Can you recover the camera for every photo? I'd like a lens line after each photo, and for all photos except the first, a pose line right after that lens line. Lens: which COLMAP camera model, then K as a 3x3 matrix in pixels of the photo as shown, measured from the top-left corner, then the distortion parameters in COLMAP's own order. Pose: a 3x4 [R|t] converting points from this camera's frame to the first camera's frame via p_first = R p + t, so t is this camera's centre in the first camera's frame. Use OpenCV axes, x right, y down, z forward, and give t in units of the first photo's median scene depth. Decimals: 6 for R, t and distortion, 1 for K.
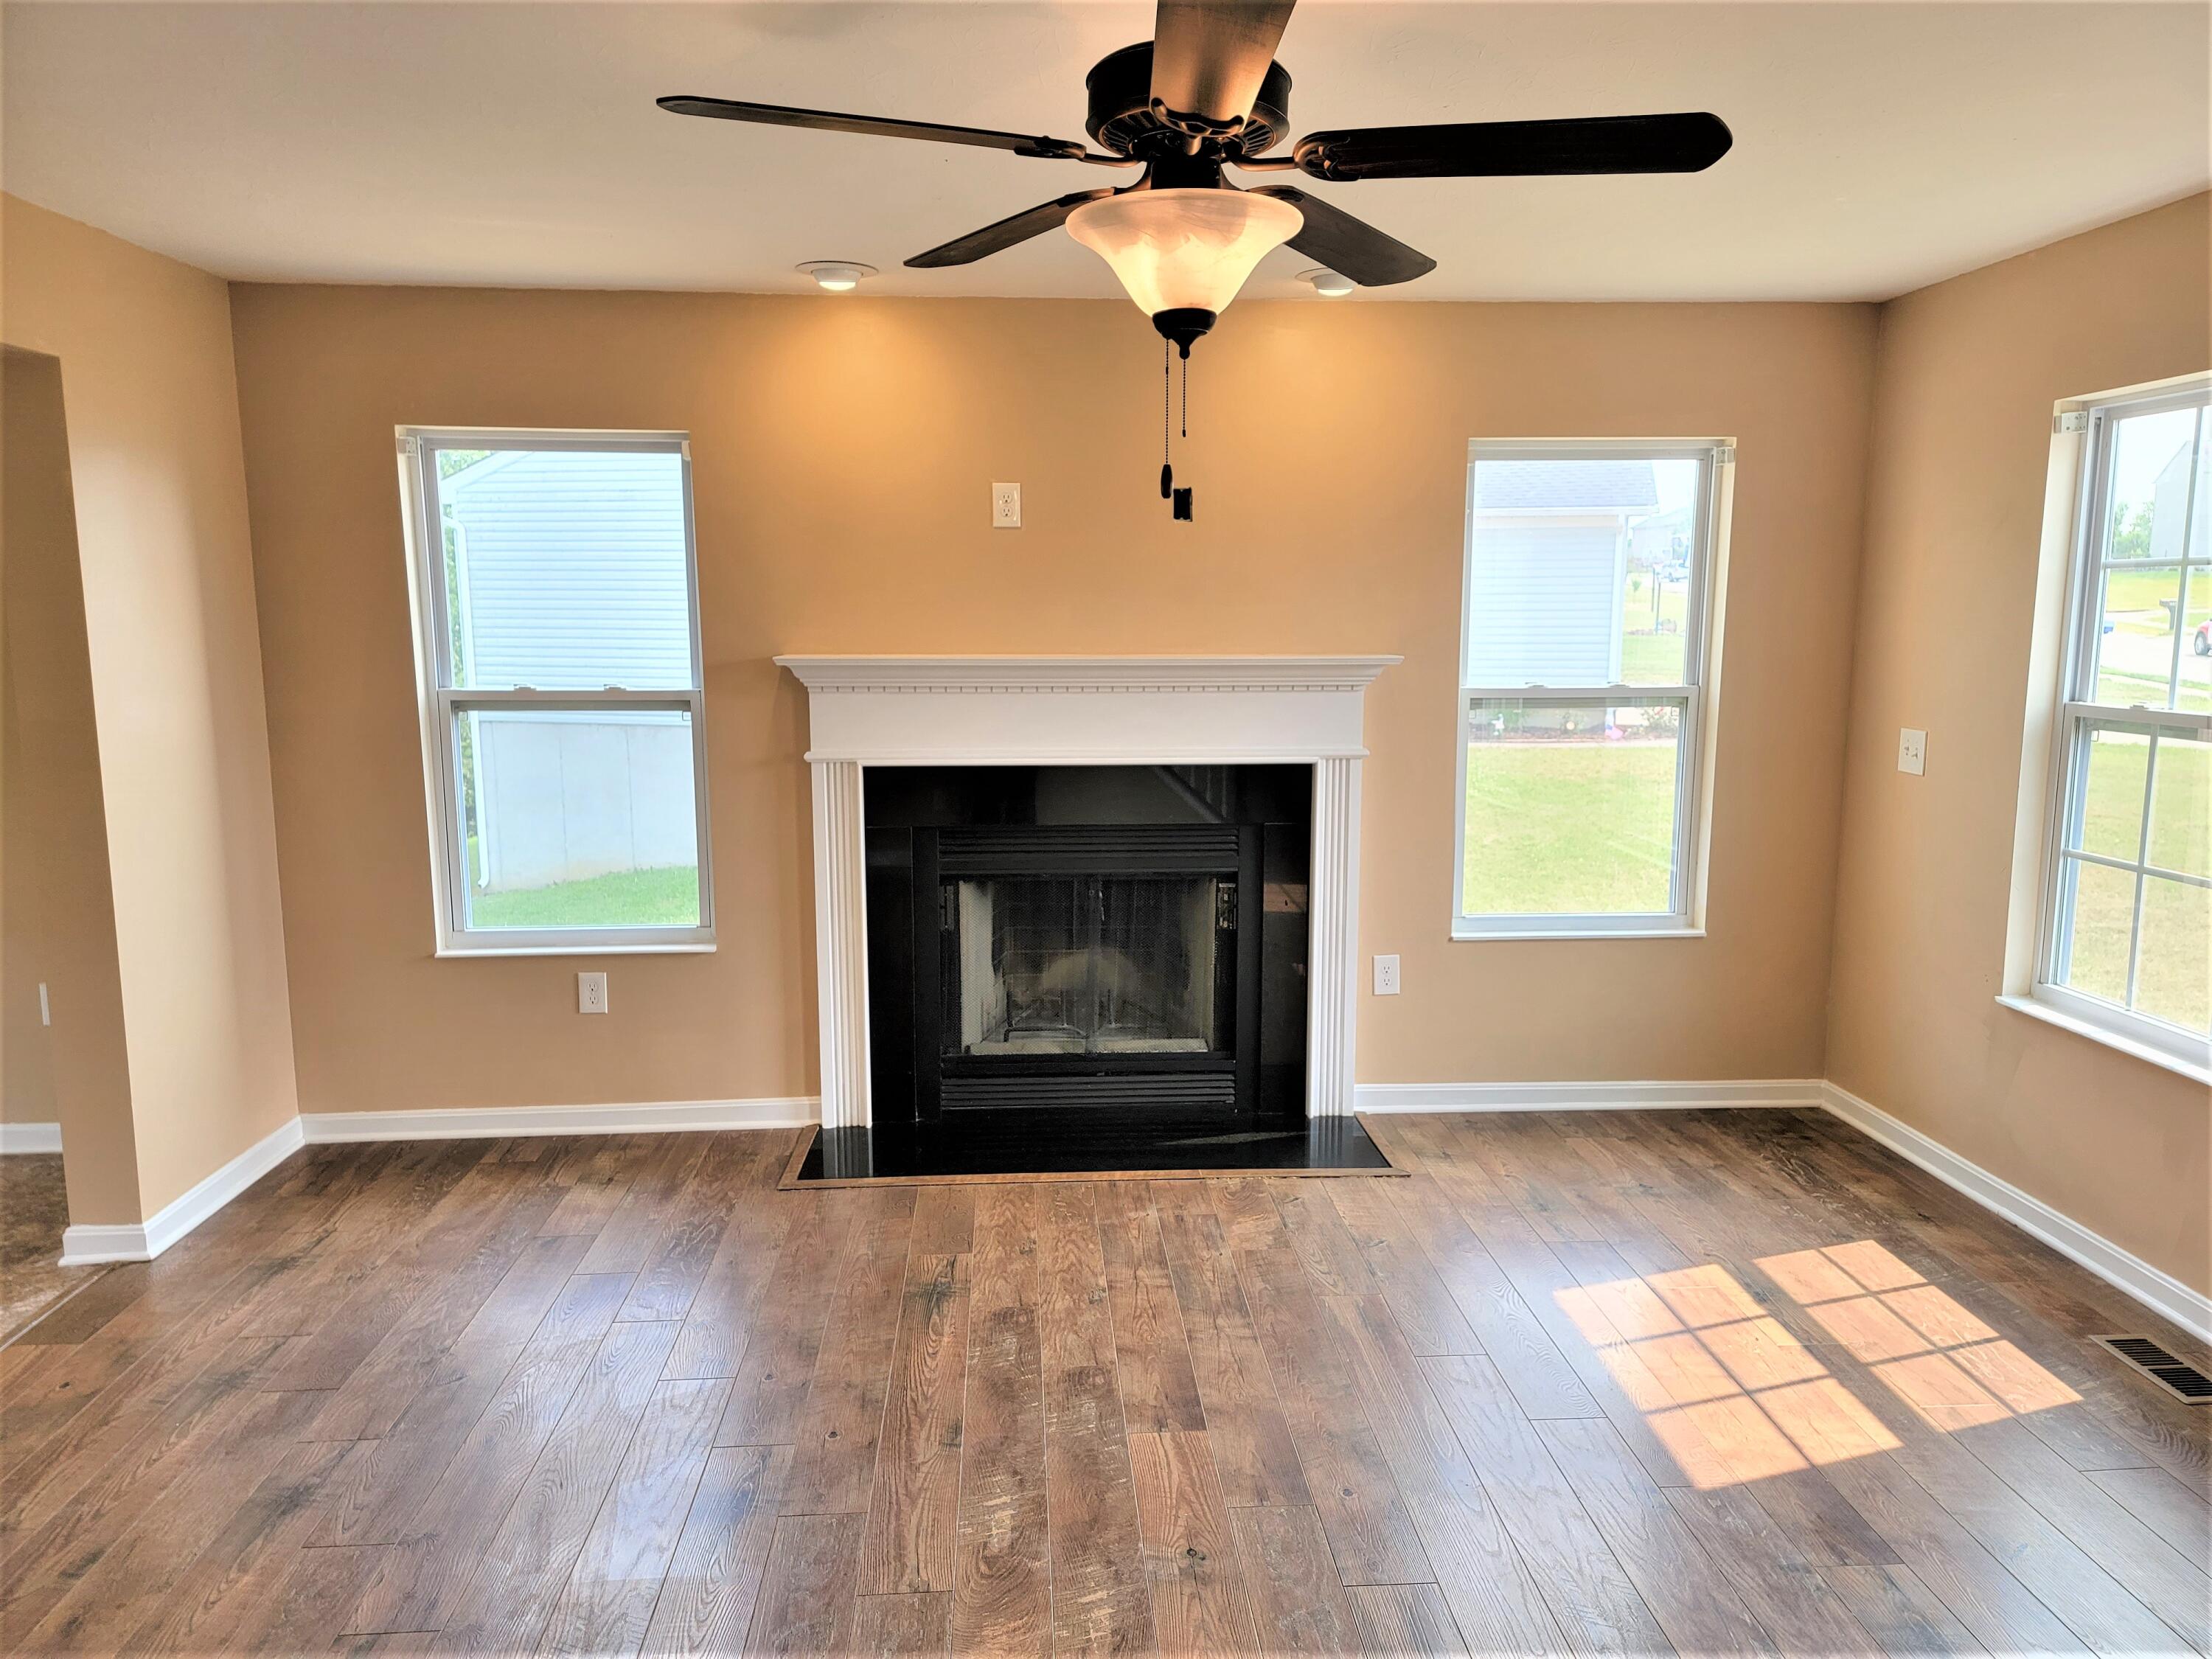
lens RADIAL K [[1538.0, 0, 1115.3], [0, 1538.0, 830.4], [0, 0, 1]] dist [0.075055, -0.056682]
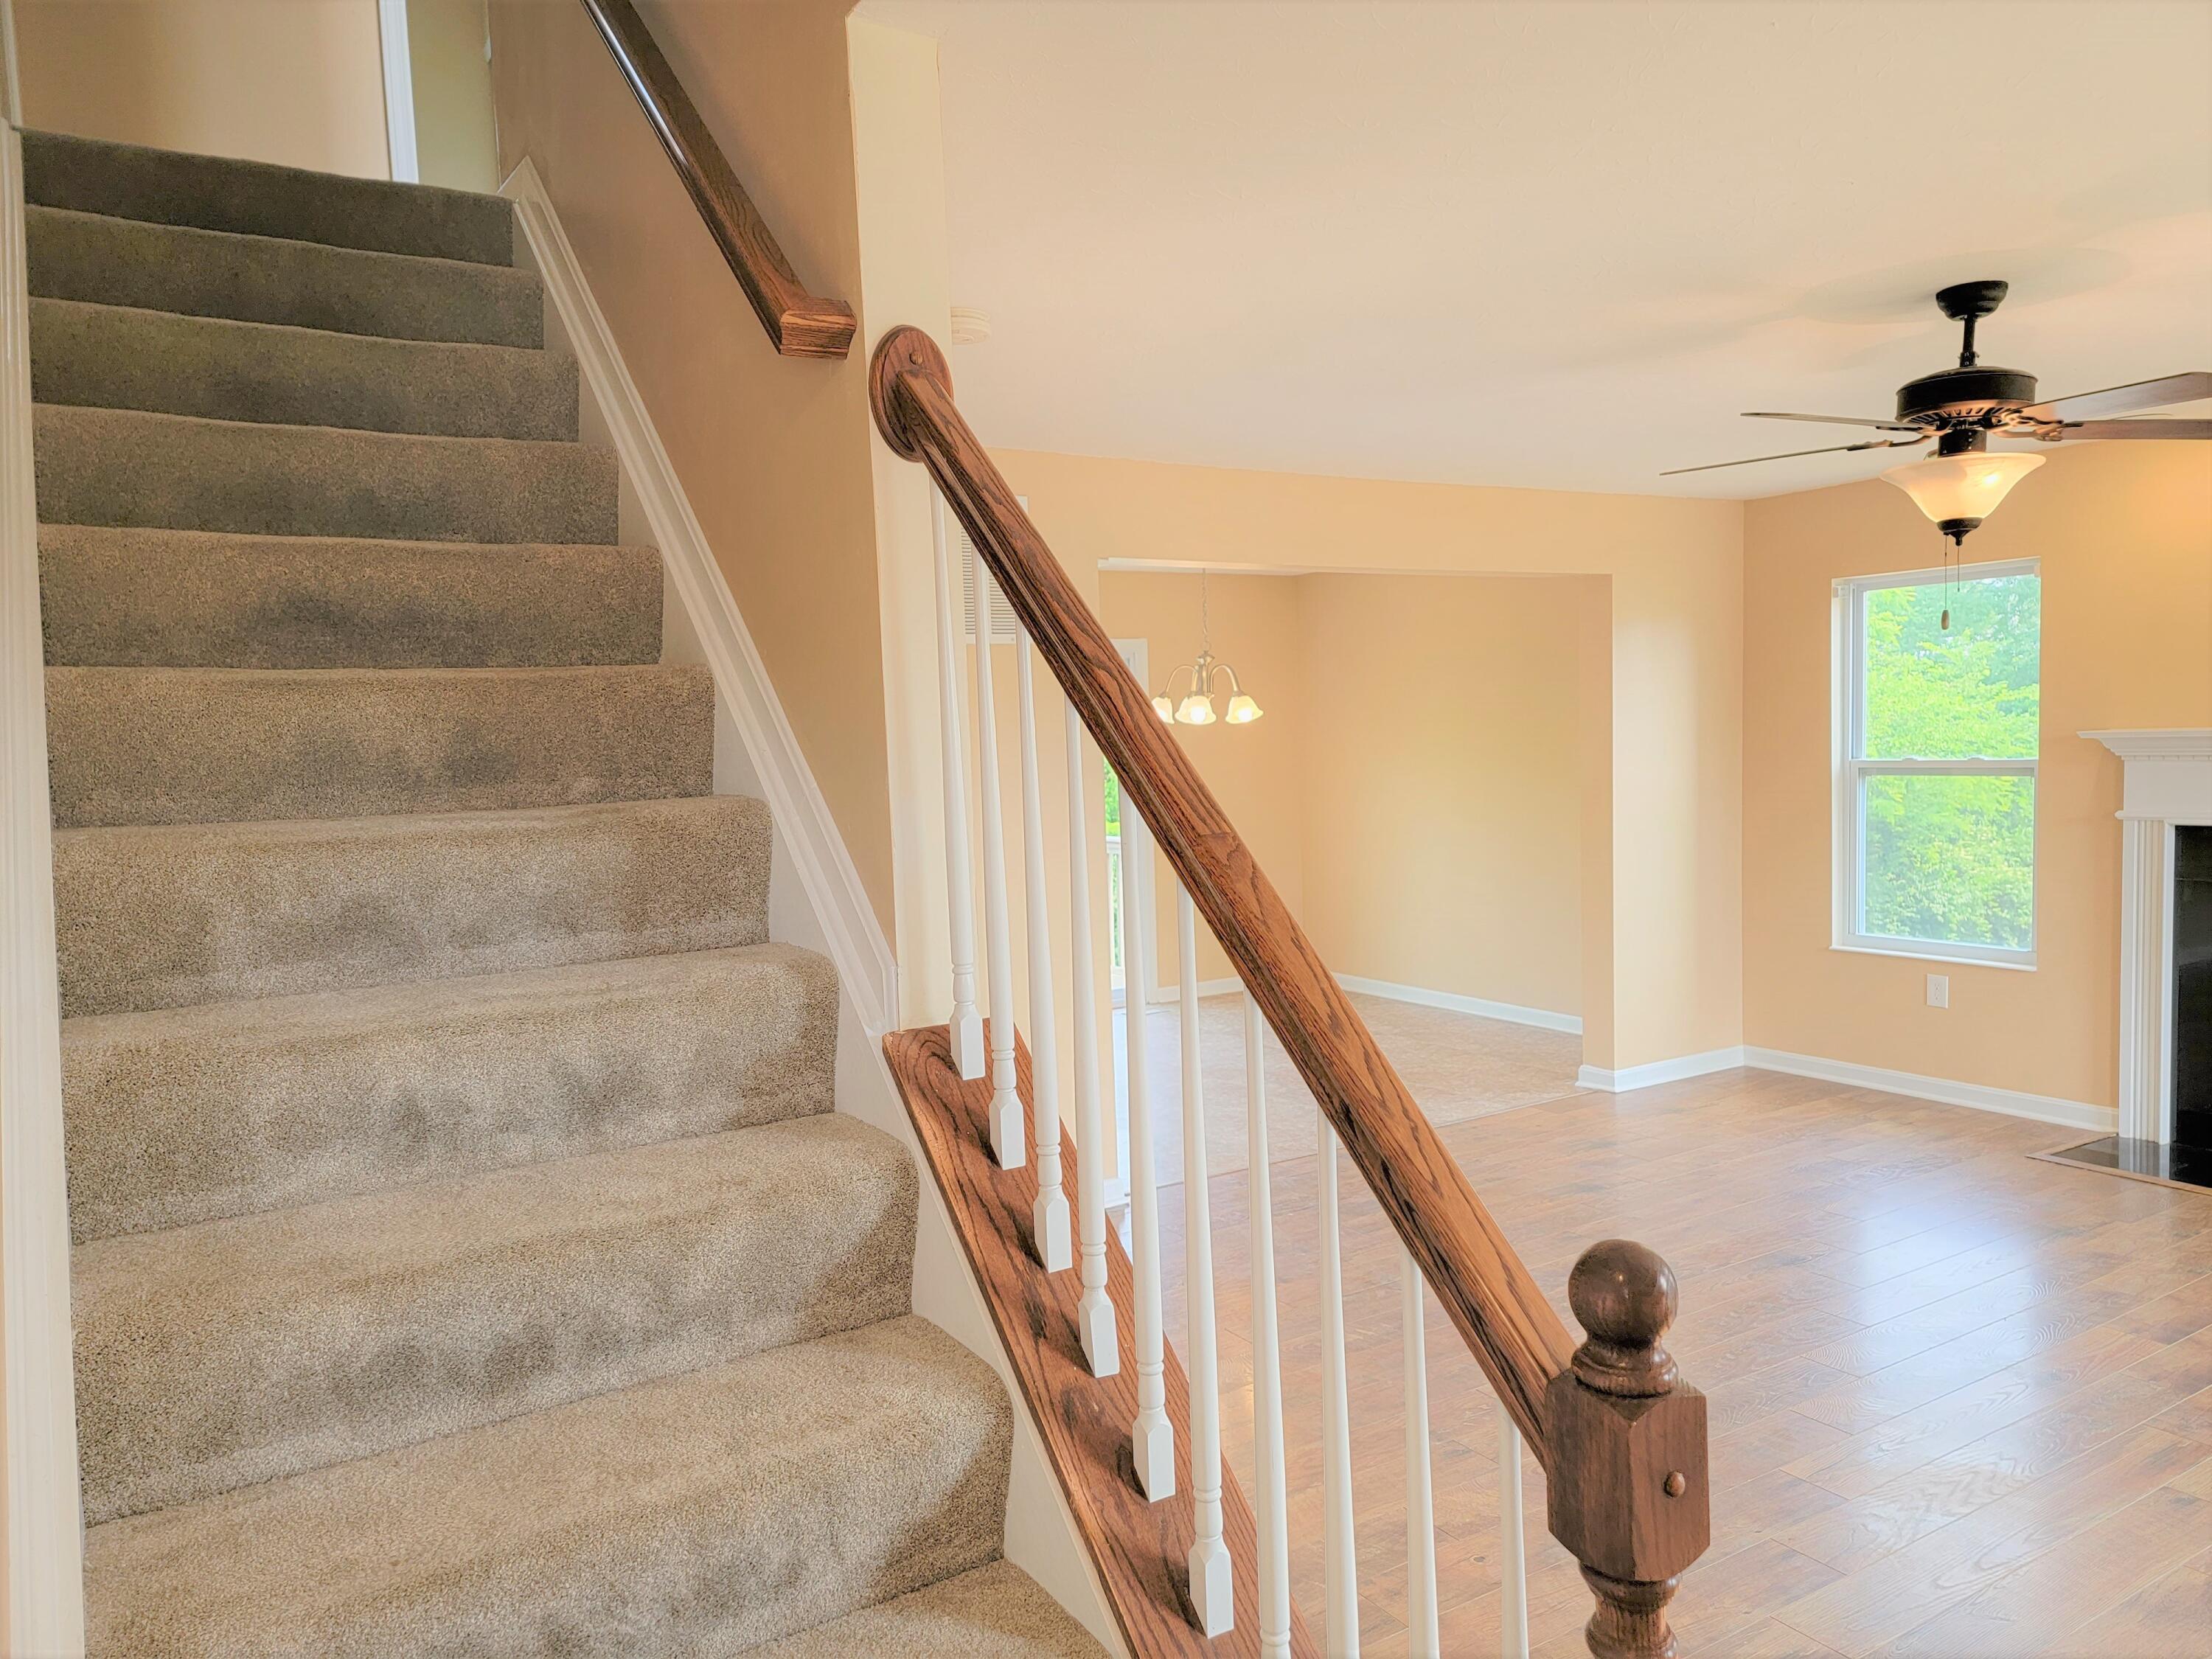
lens RADIAL K [[1538.0, 0, 1104.8], [0, 1538.0, 835.0], [0, 0, 1]] dist [0.075055, -0.056682]
pose [[0.465678, 0.043782, -0.883870, 0.500388], [-0.090145, 0.995927, 0.001839, 0.035365], [0.880351, 0.078820, 0.467728, -0.244241]]
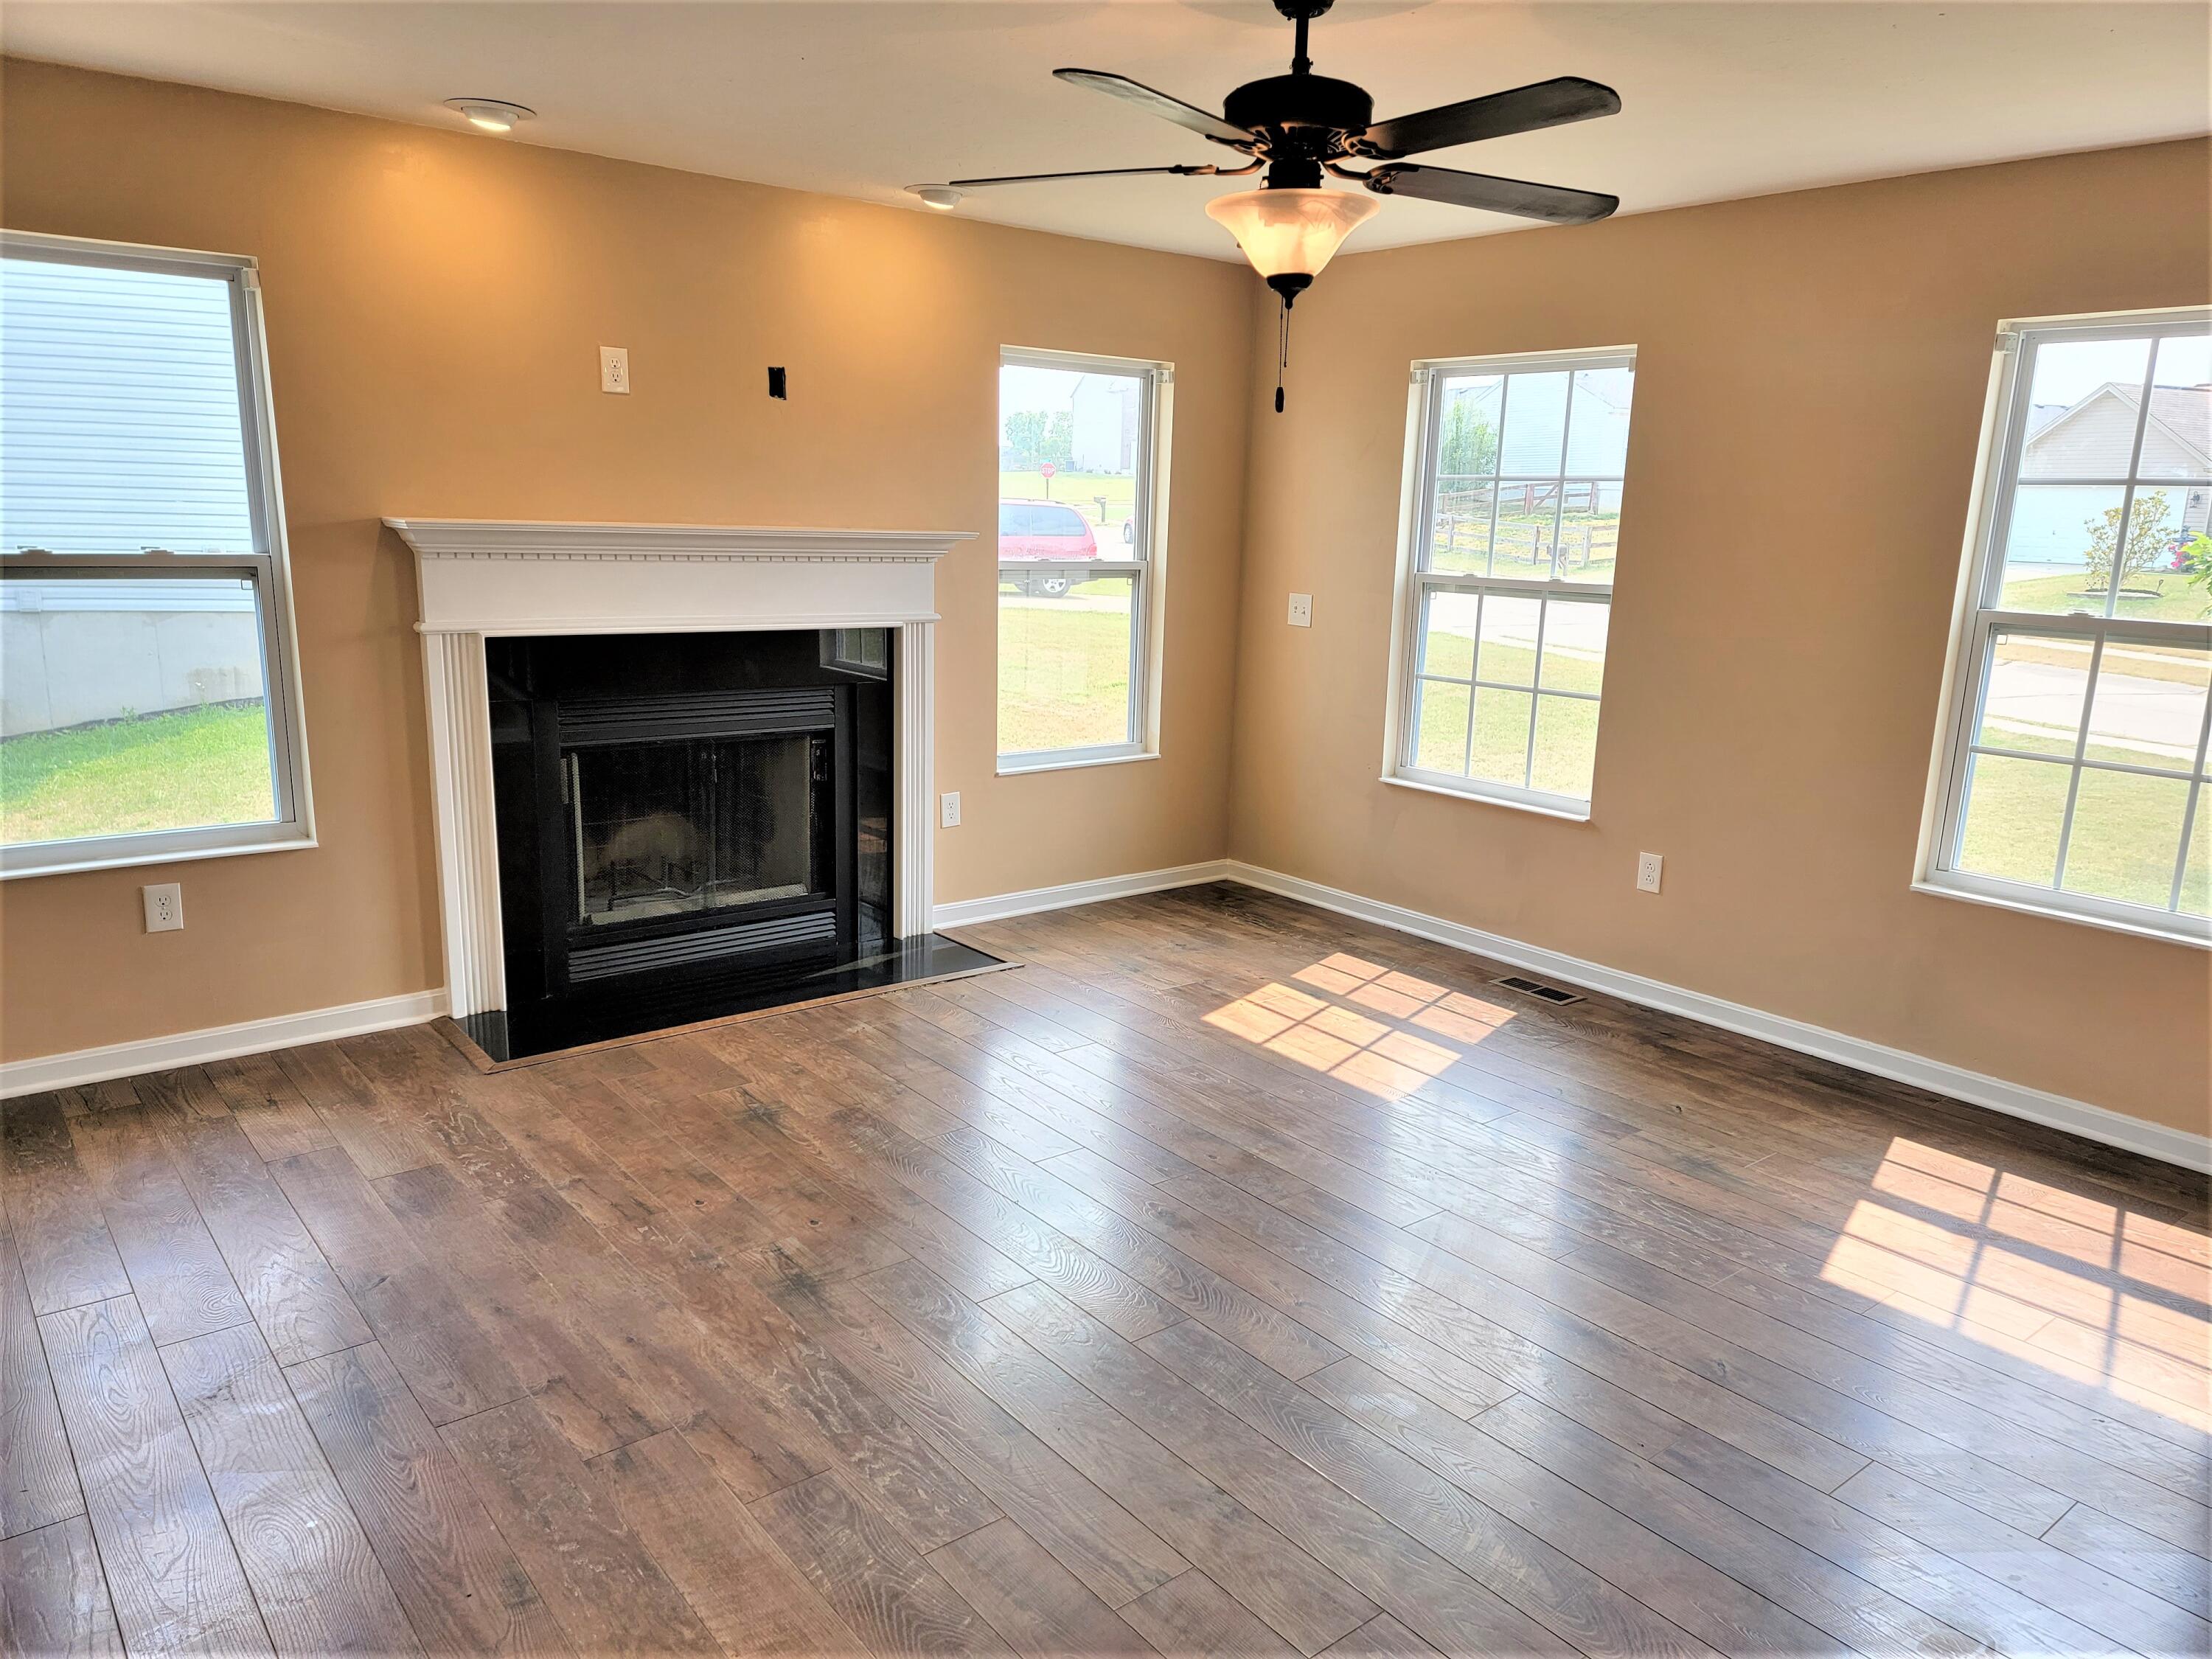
lens RADIAL K [[1538.0, 0, 1118.9], [0, 1538.0, 823.2], [0, 0, 1]] dist [0.075055, -0.056682]
pose [[0.812645, -0.093552, 0.575201, -0.408192], [0.051590, 0.994704, 0.088894, 0.007717], [-0.580471, -0.042564, 0.813168, -0.019593]]
